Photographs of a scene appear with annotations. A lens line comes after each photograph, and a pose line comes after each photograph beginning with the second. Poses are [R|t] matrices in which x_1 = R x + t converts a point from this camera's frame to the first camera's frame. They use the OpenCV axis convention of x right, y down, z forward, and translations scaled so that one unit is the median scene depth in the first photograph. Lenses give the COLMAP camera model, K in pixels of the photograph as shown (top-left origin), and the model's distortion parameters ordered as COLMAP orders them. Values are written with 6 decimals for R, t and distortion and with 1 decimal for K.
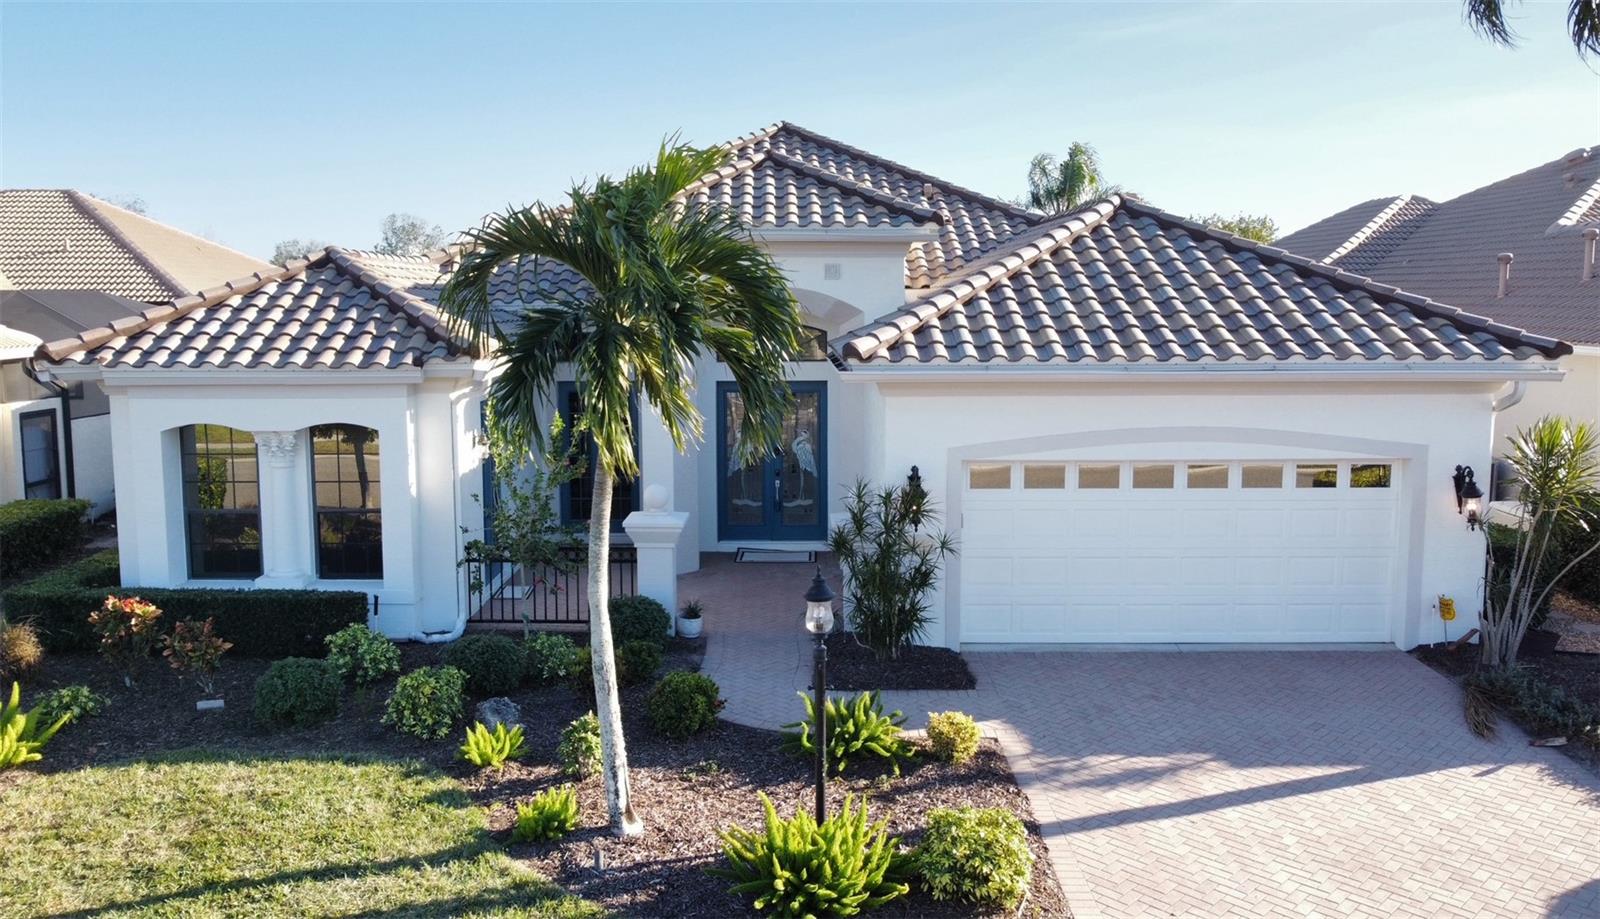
lens RADIAL K [[1258.8, 0, 780.3], [0, 1258.8, 459.7], [0, 0, 1]] dist [-0.001709, -0.003776]
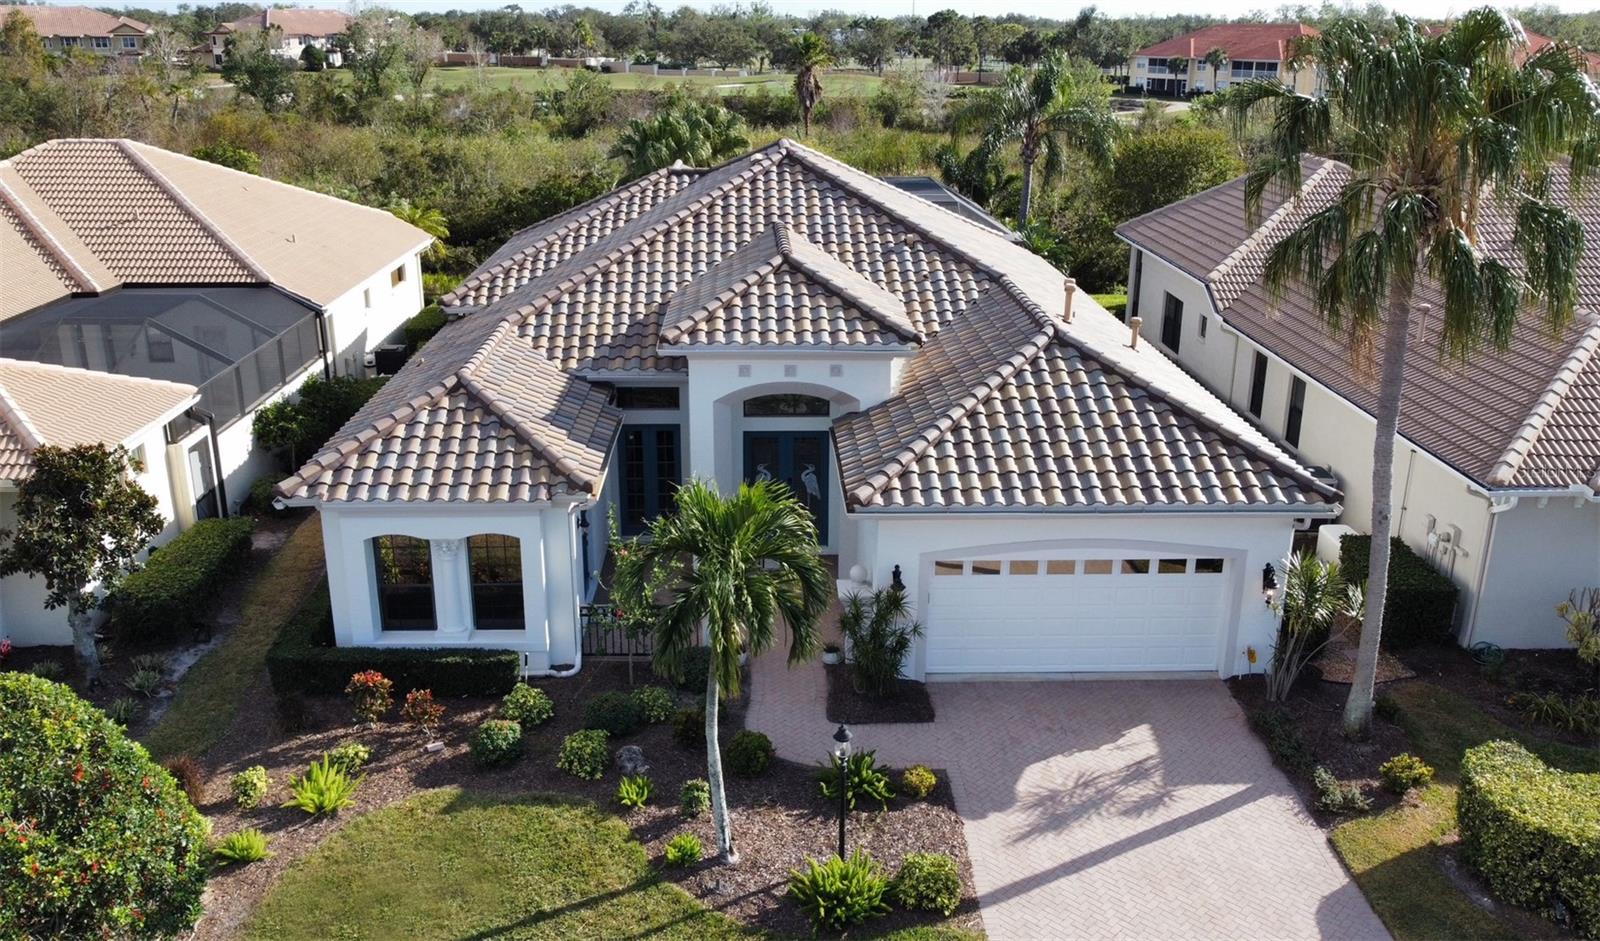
lens RADIAL K [[1349.9, 0, 800.0], [0, 1349.9, 470.5], [0, 0, 1]] dist [-0.004870, -0.000646]
pose [[0.998958, -0.003425, 0.045515, -0.075111], [-0.006832, 0.974728, 0.223291, -0.444487], [-0.045129, -0.223369, 0.973689, -0.479167]]
